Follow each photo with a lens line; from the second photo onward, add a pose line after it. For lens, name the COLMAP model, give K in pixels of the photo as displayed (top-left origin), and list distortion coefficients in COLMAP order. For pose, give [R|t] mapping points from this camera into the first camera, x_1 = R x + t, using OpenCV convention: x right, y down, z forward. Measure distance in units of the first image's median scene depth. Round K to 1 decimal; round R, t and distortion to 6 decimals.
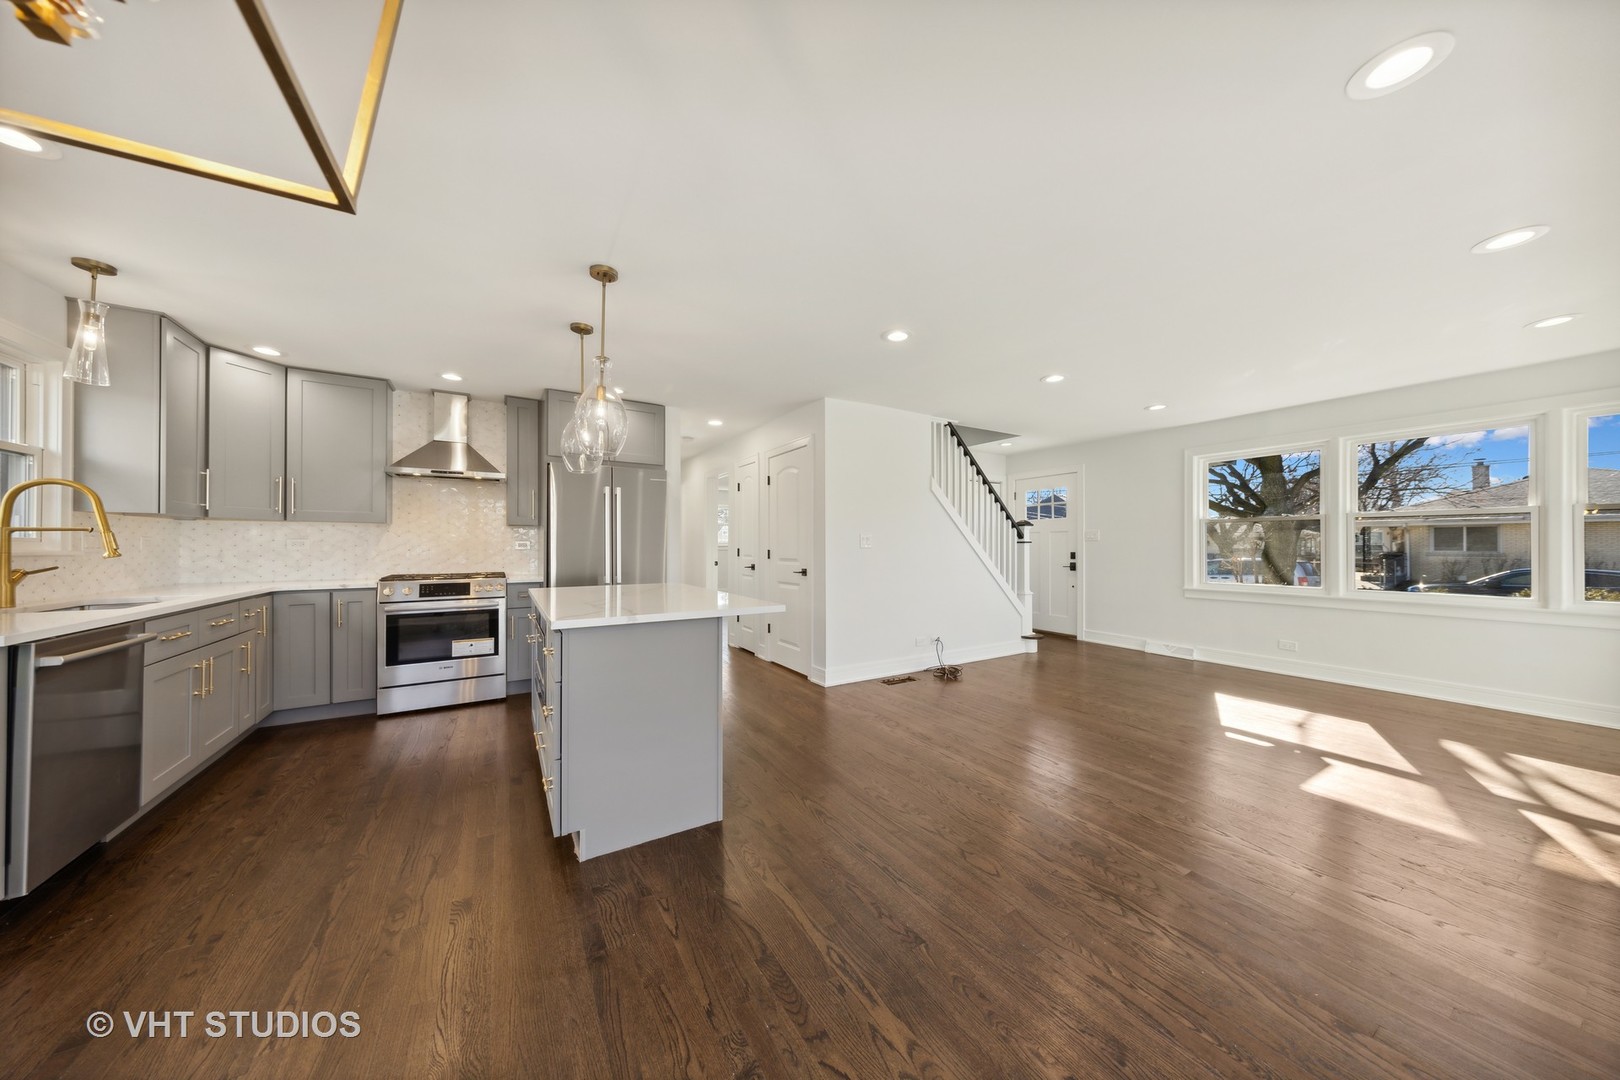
lens RADIAL K [[521.0, 0, 813.7], [0, 521.0, 541.0], [0, 0, 1]] dist [0.013201, -0.002578]
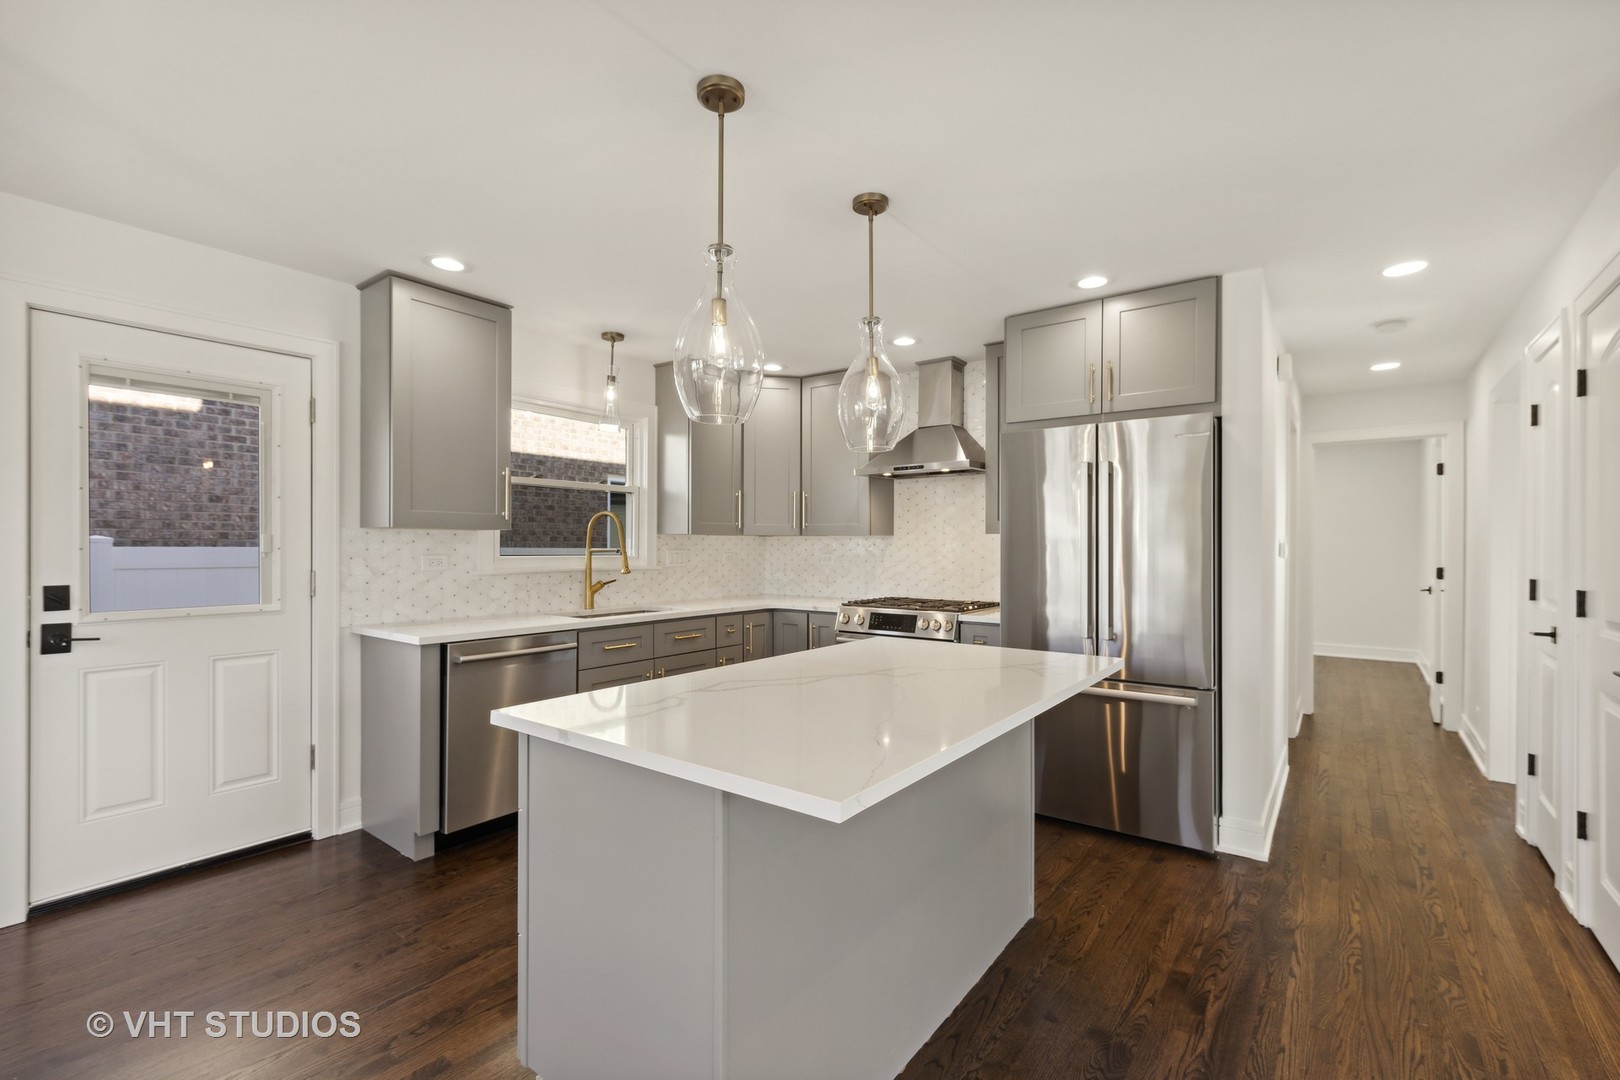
lens RADIAL K [[702.6, 0, 808.9], [0, 702.6, 548.0], [0, 0, 1]] dist [-0.001429, -0.000572]
pose [[0.366992, 0.003499, -0.930218, 0.213487], [0.005987, 0.999963, 0.006123, -0.023627], [0.930205, -0.007816, 0.366958, 0.535612]]
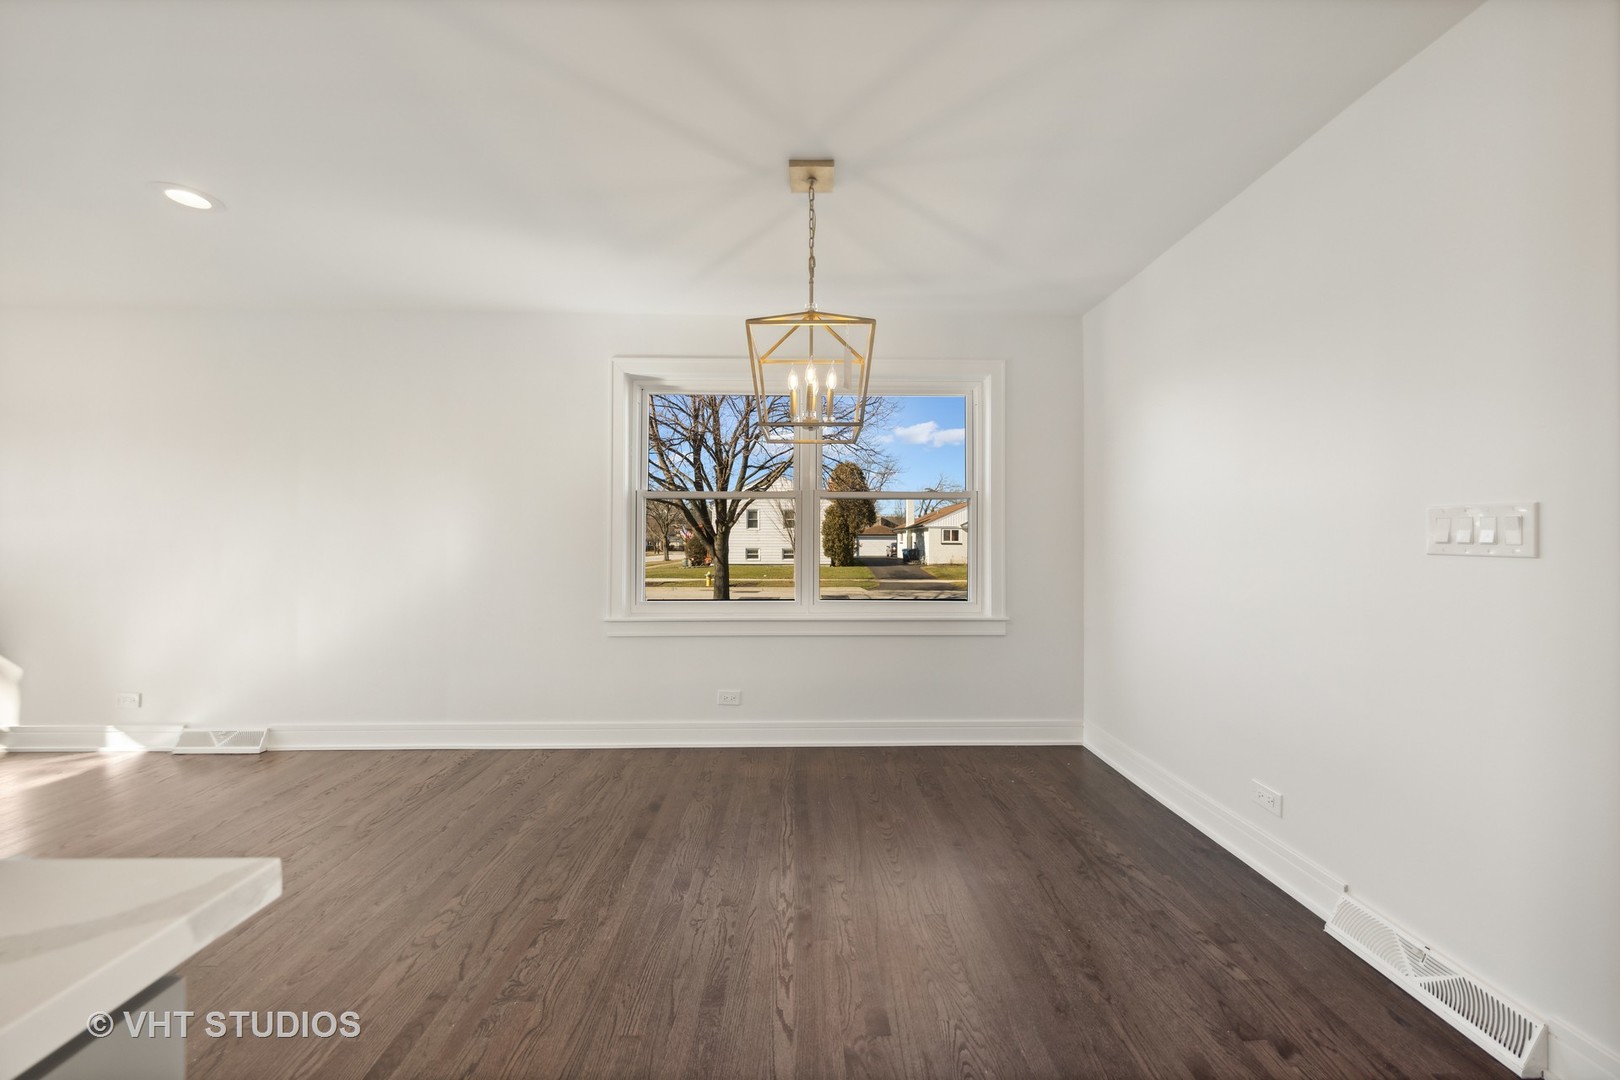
lens RADIAL K [[581.2, 0, 810.0], [0, 581.2, 540.0], [0, 0, 1]] dist [0.002024, 0.000113]
pose [[-0.870944, -0.004181, 0.491365, -0.421161], [-0.010492, 0.999894, -0.010090, 0.008601], [-0.491271, -0.013943, -0.870895, 0.574867]]
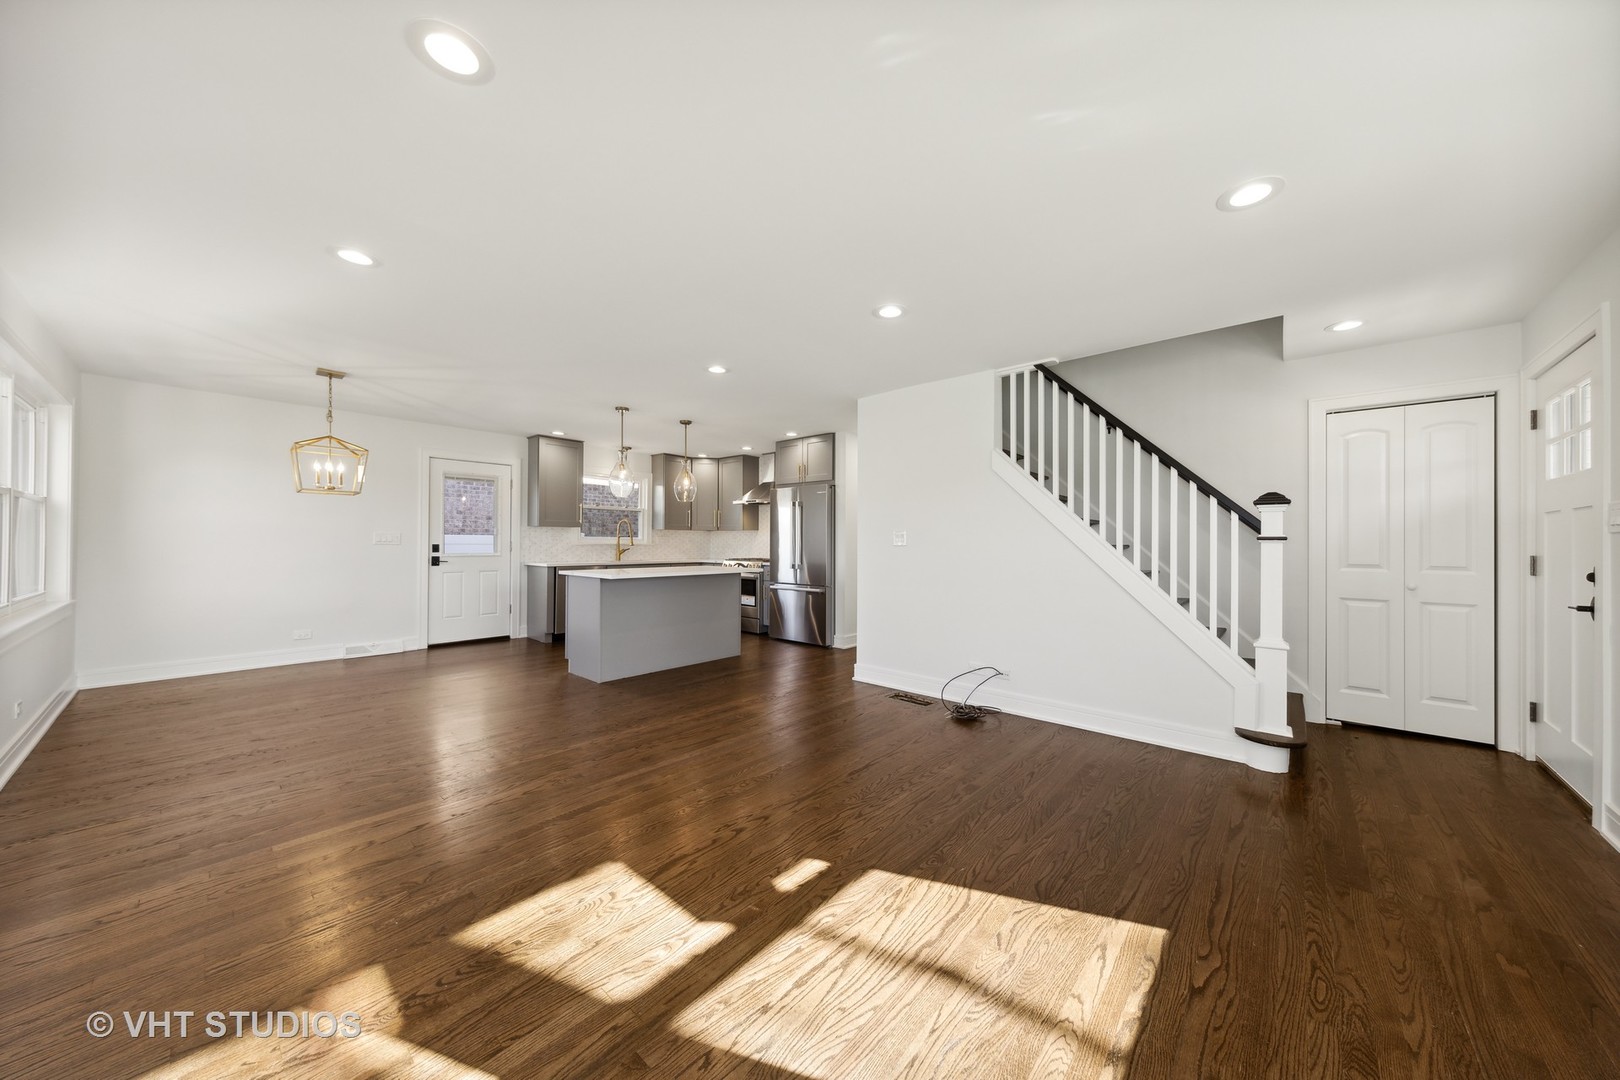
lens RADIAL K [[544.0, 0, 810.0], [0, 544.0, 540.0], [0, 0, 1]] dist [0.001195, -0.000063]
pose [[0.285591, -0.001249, -0.958351, 1.227743], [0.001898, 0.999998, -0.000738, 0.002664], [0.958350, -0.001609, 0.285593, 0.726197]]
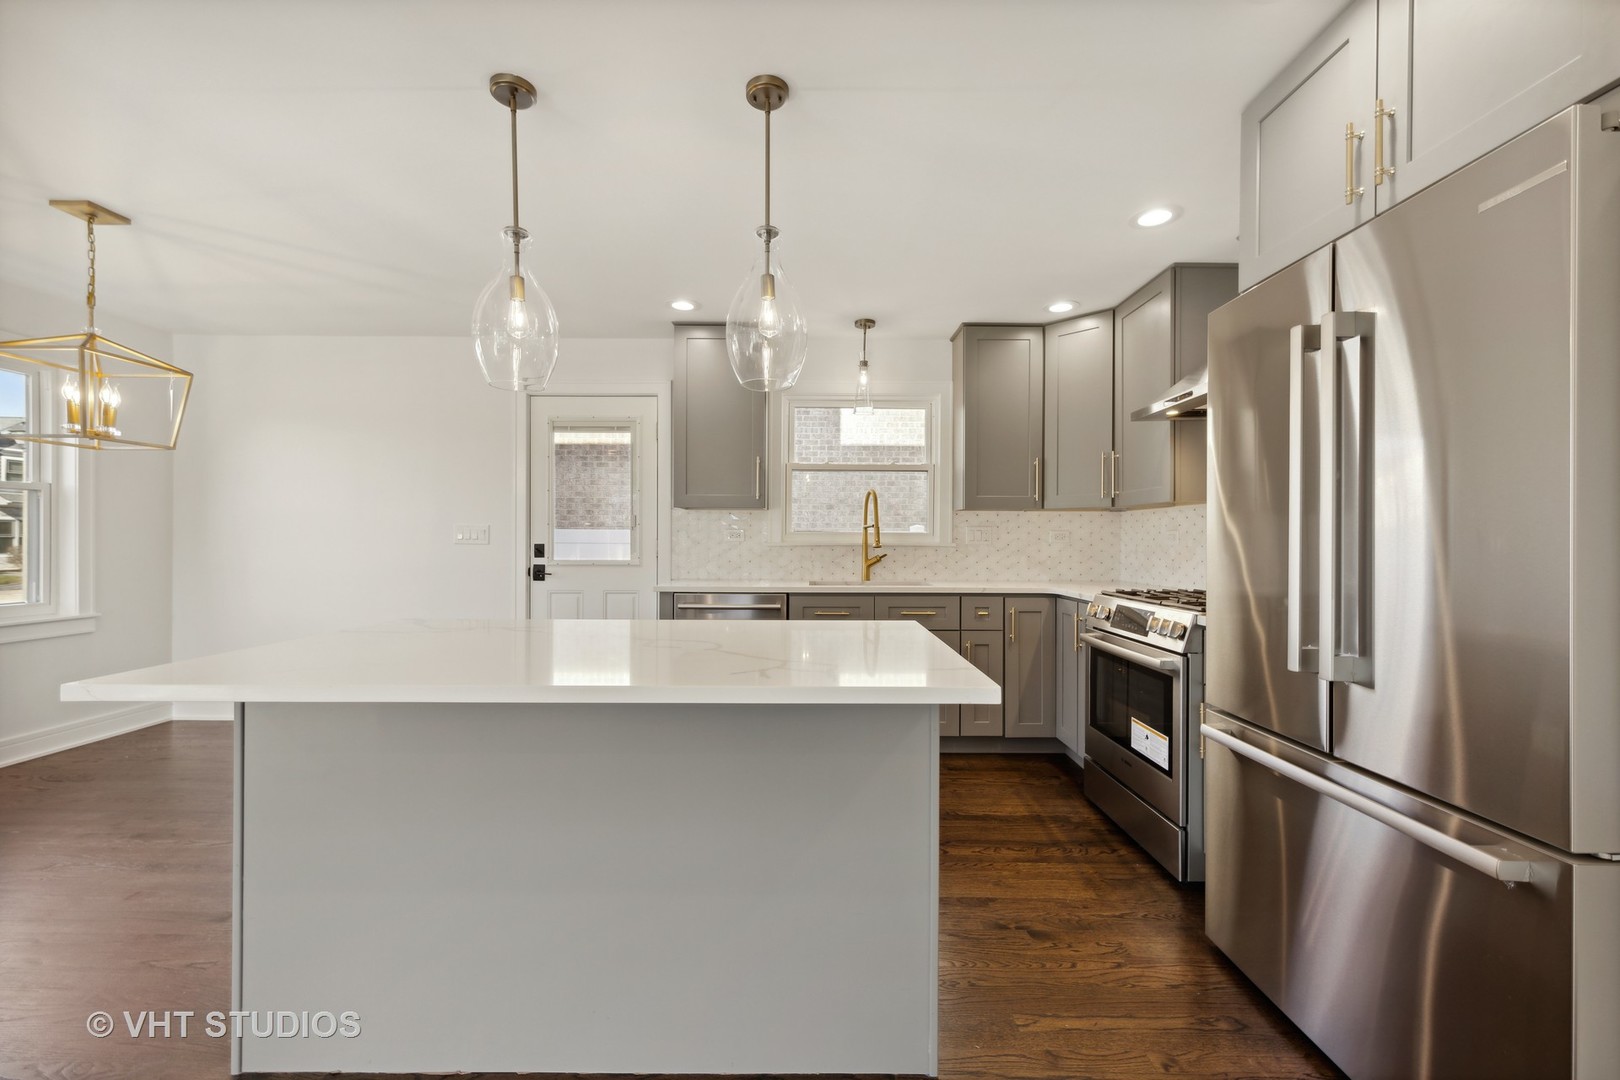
lens RADIAL K [[640.9, 0, 815.4], [0, 640.9, 539.3], [0, 0, 1]] dist [0.003196, 0.000278]
pose [[-0.520518, -0.002642, -0.853847, 0.036274], [0.004330, 0.999974, -0.005734, 0.012791], [0.853840, -0.006682, -0.520493, 1.117077]]
